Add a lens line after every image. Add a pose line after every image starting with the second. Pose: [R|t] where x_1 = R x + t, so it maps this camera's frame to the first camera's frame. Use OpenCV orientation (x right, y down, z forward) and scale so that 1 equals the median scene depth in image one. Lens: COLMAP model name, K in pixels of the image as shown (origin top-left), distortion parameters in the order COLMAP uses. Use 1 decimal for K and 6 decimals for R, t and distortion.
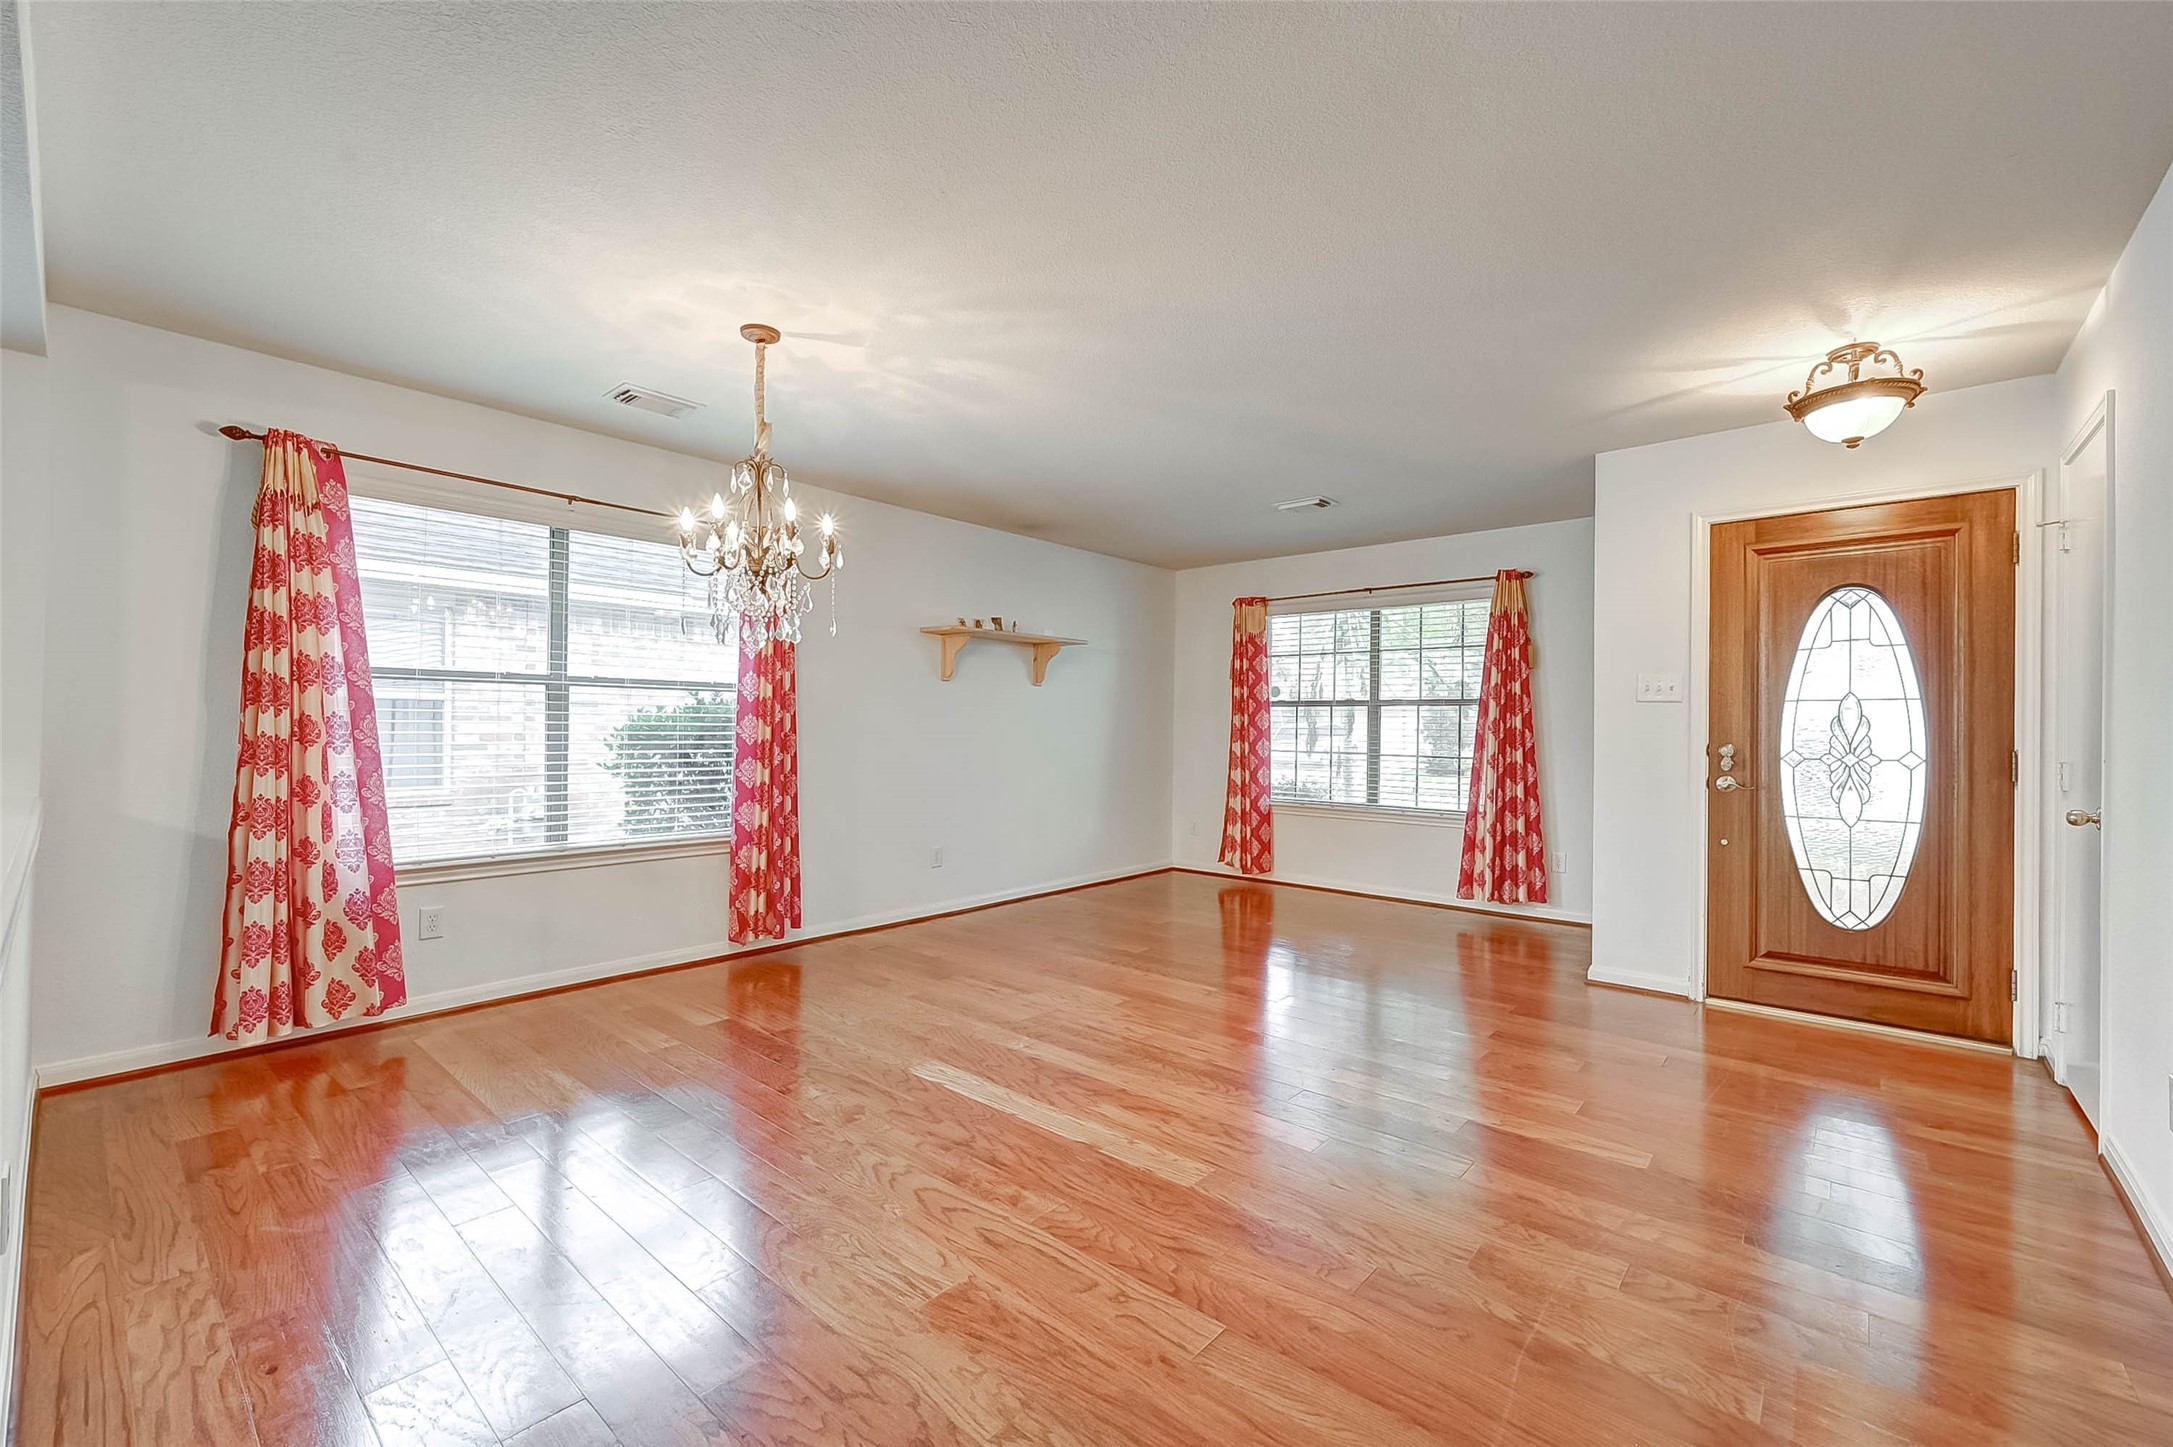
lens RADIAL K [[888.8, 0, 1087.3], [0, 888.8, 726.9], [0, 0, 1]] dist [0.000043, 0.000018]
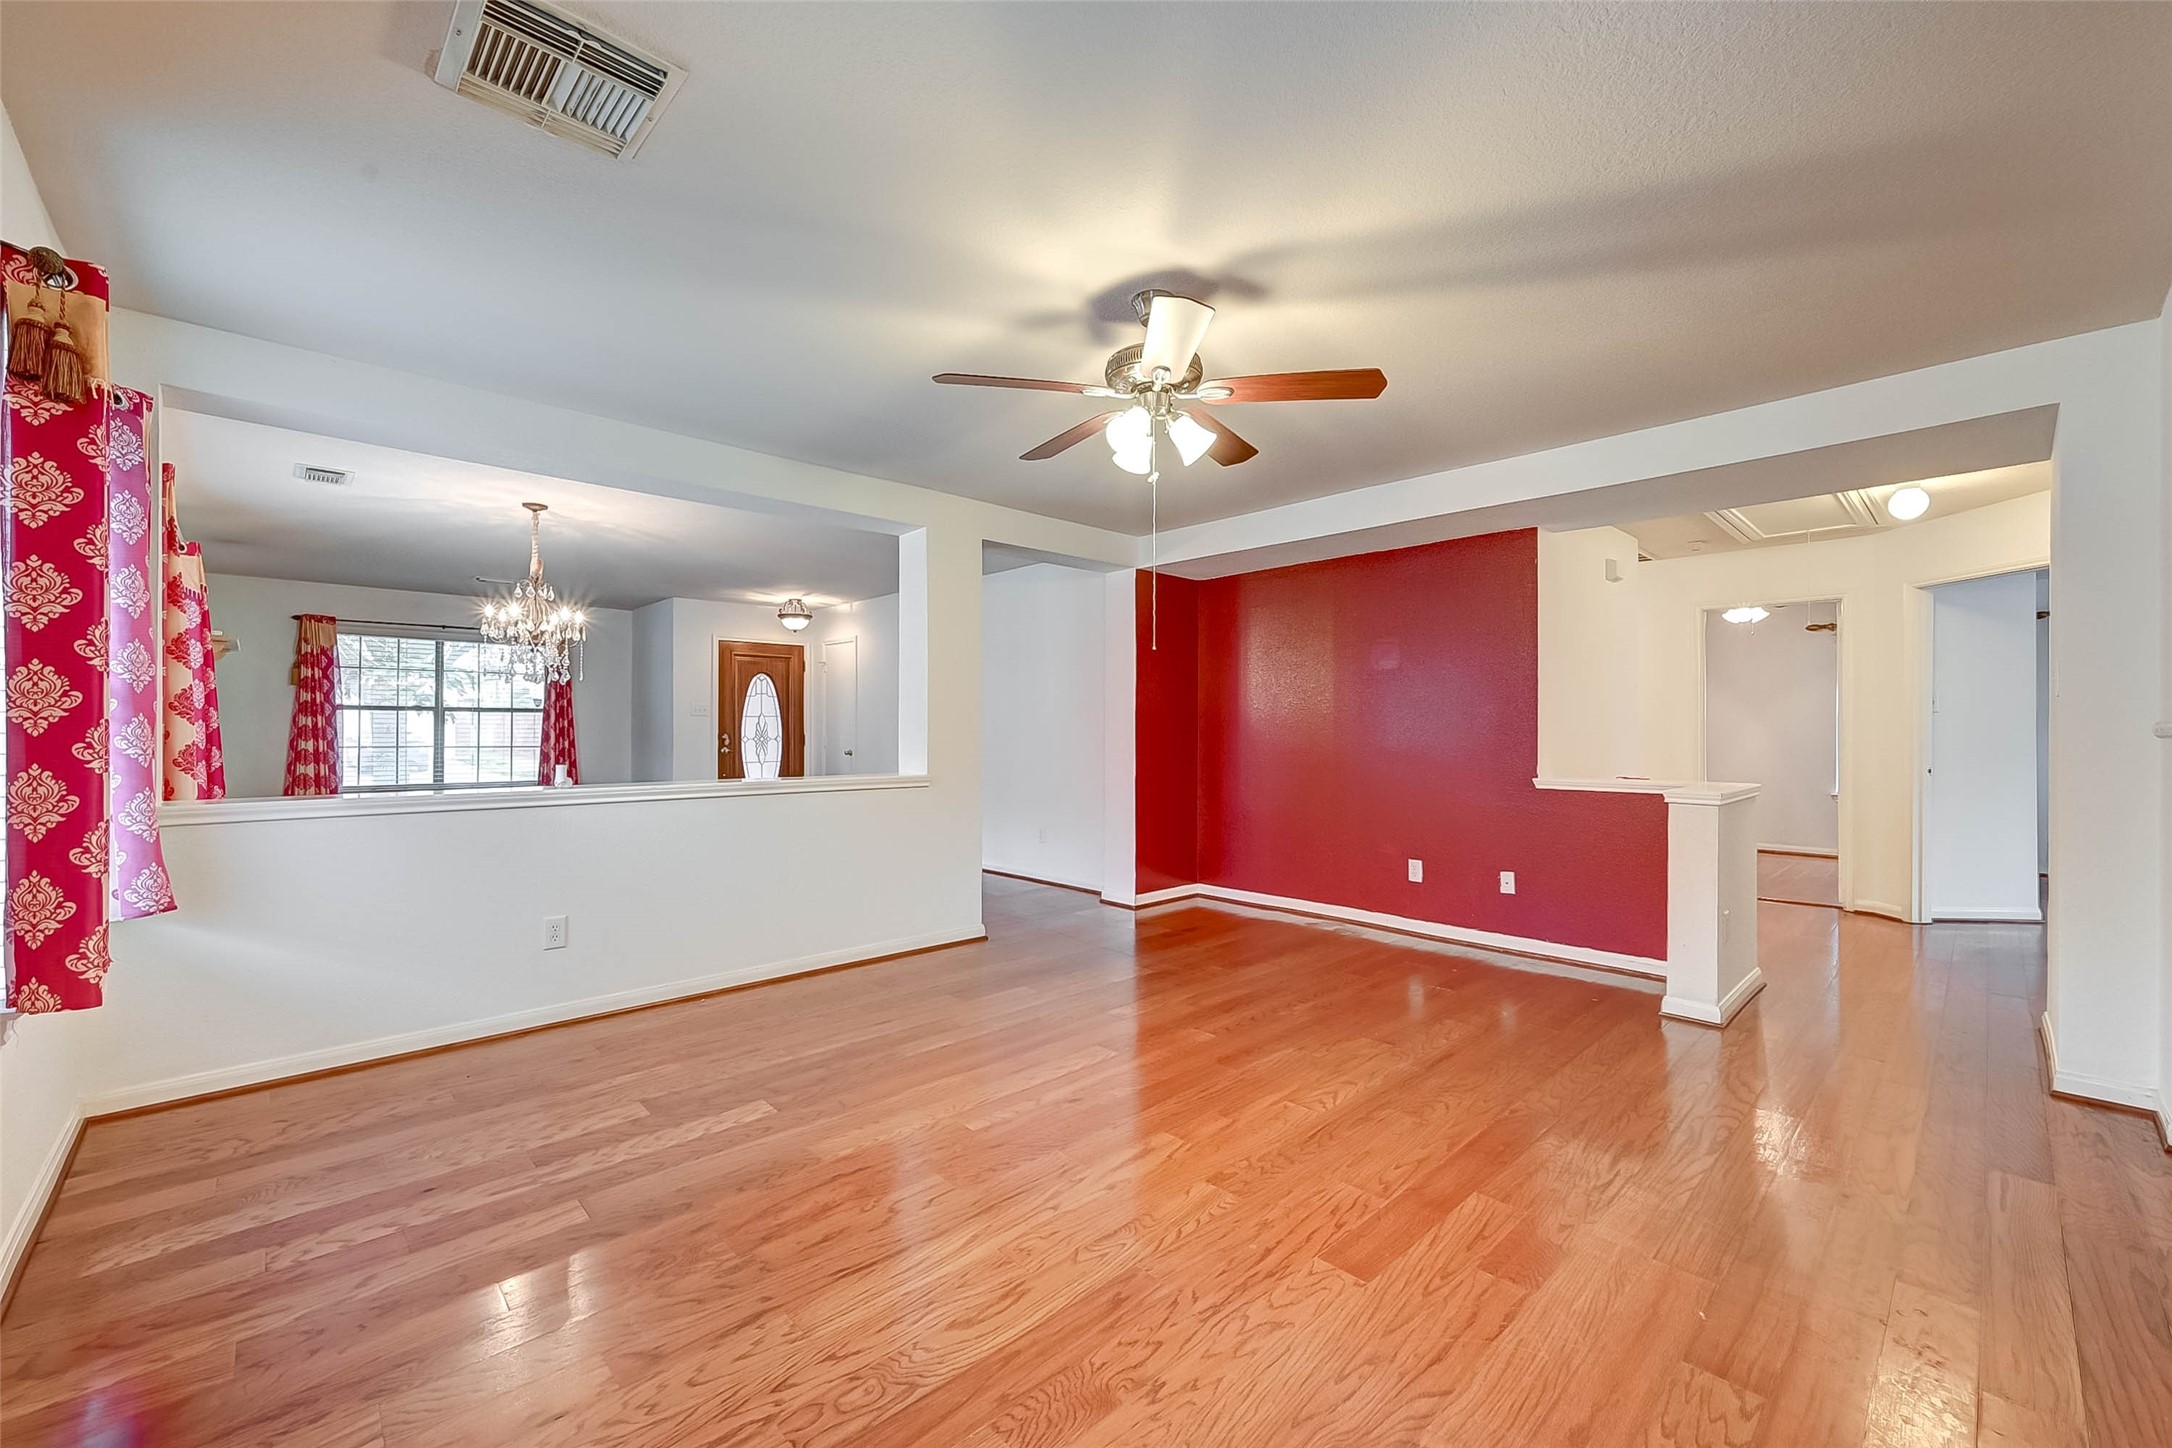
lens RADIAL K [[869.7, 0, 1081.0], [0, 869.7, 723.7], [0, 0, 1]] dist [-0.001502, -0.000056]
pose [[0.100645, -0.003084, 0.994918, -1.045986], [-0.002885, 0.999990, 0.003392, -0.013372], [-0.994918, -0.003212, 0.100635, -0.127899]]
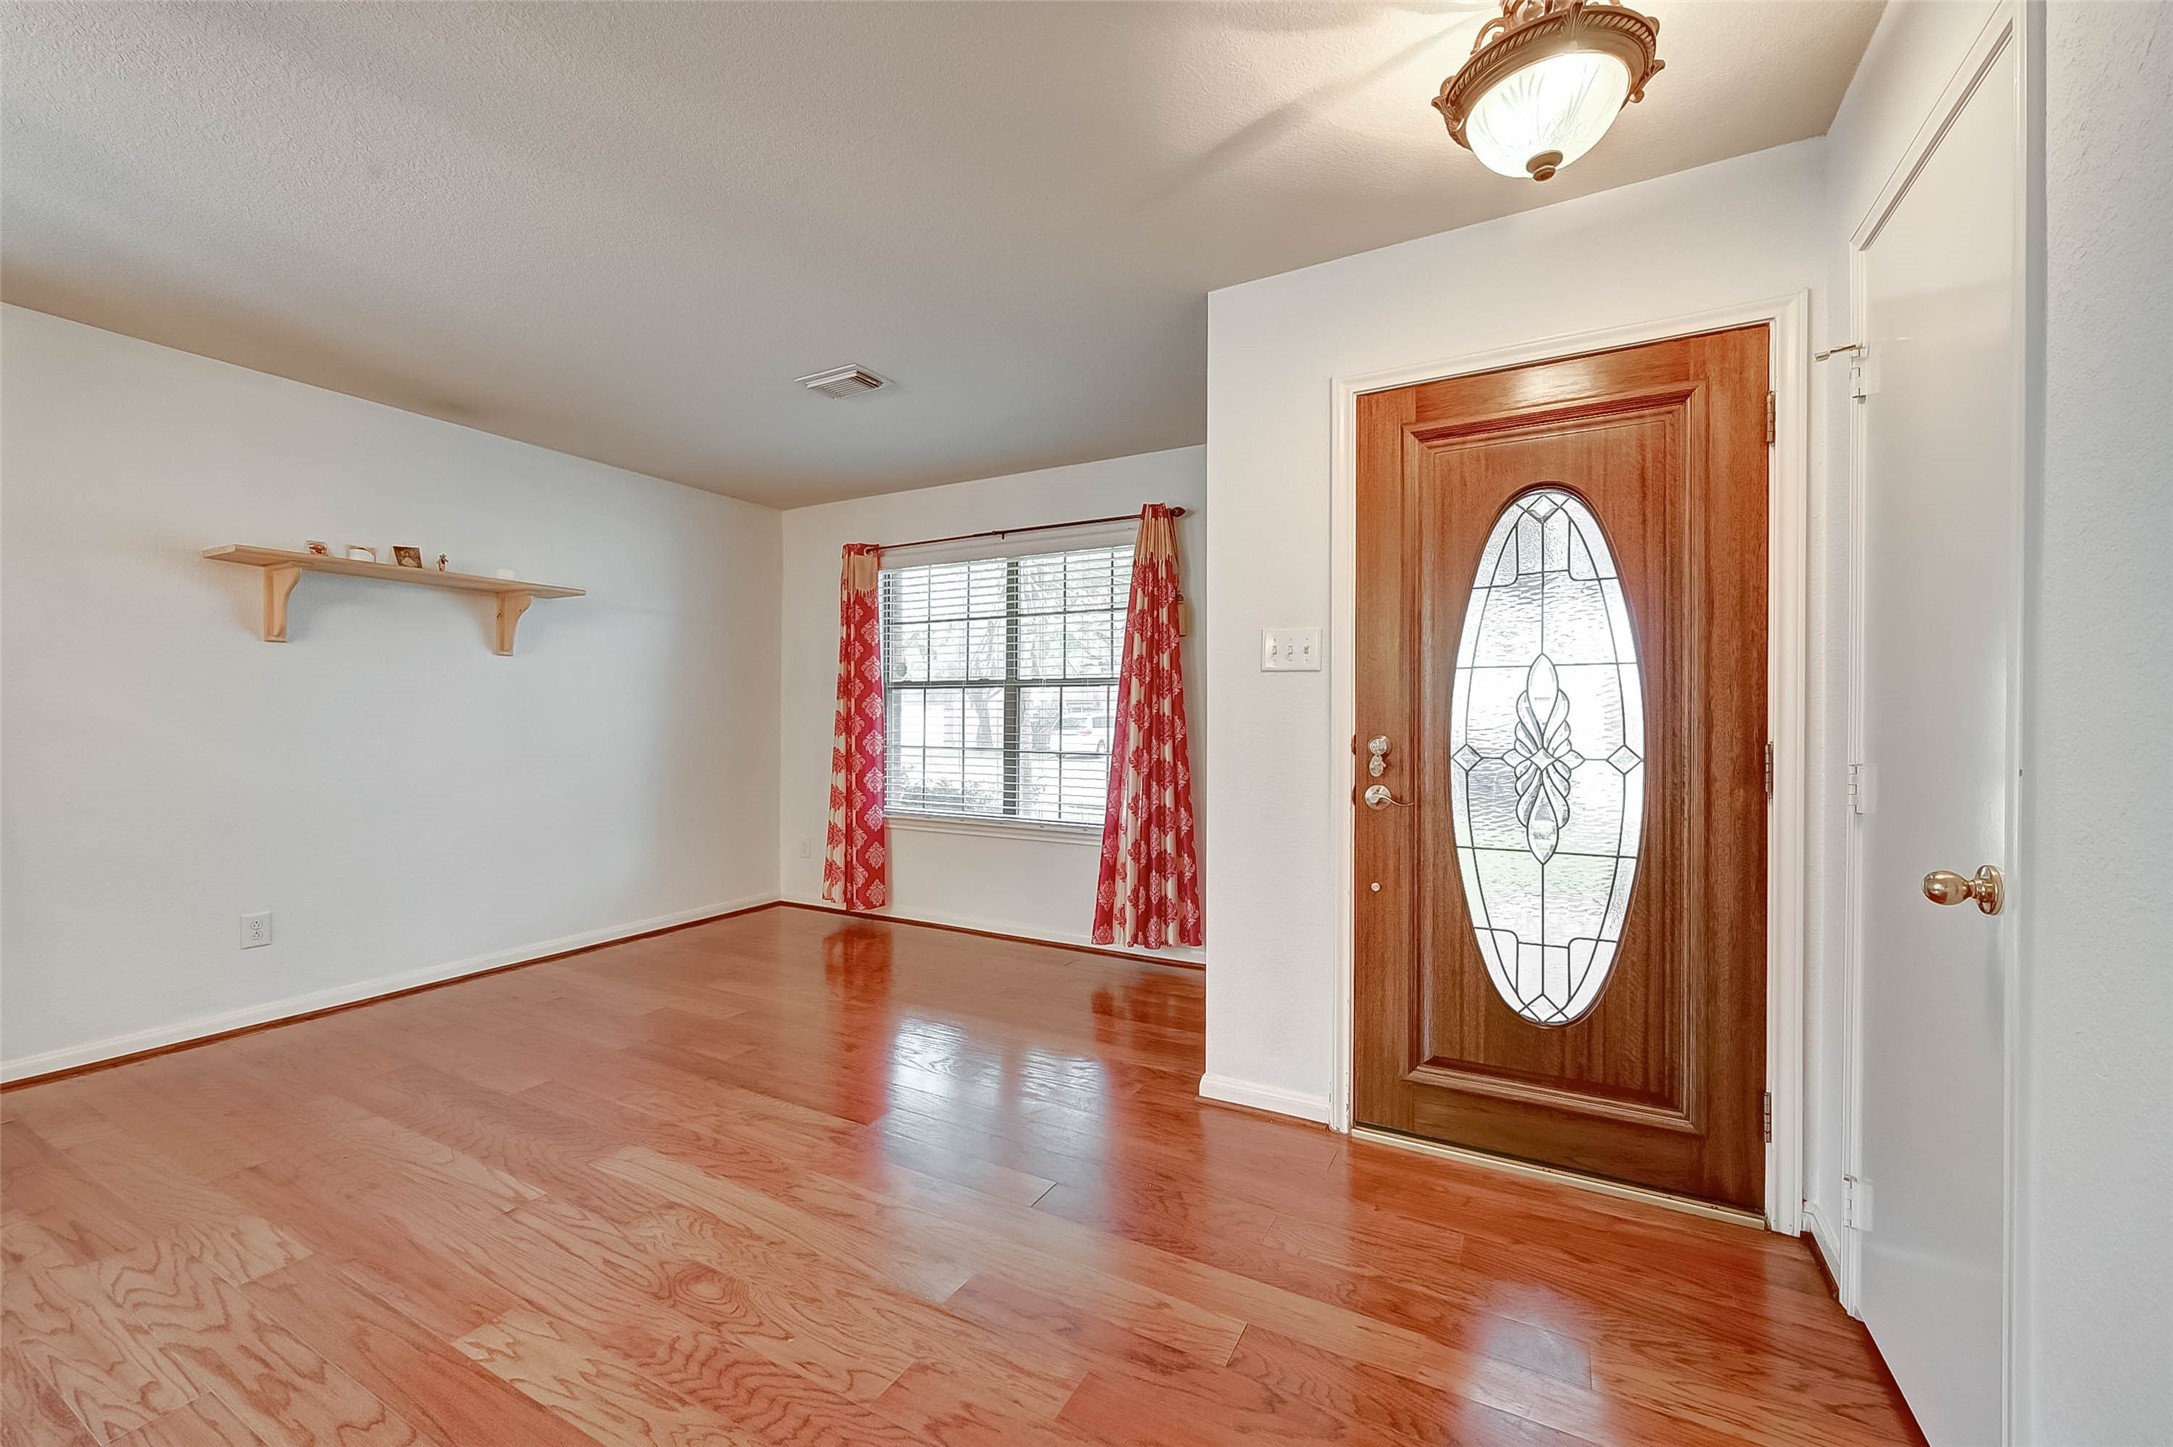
lens RADIAL K [[860.6, 0, 1086.9], [0, 860.6, 725.1], [0, 0, 1]] dist [-0.000116, 0.000073]
pose [[0.976763, -0.007484, 0.214190, 0.262752], [0.005689, 0.999943, 0.008997, 0.003494], [-0.214245, -0.007570, 0.976751, 0.301657]]
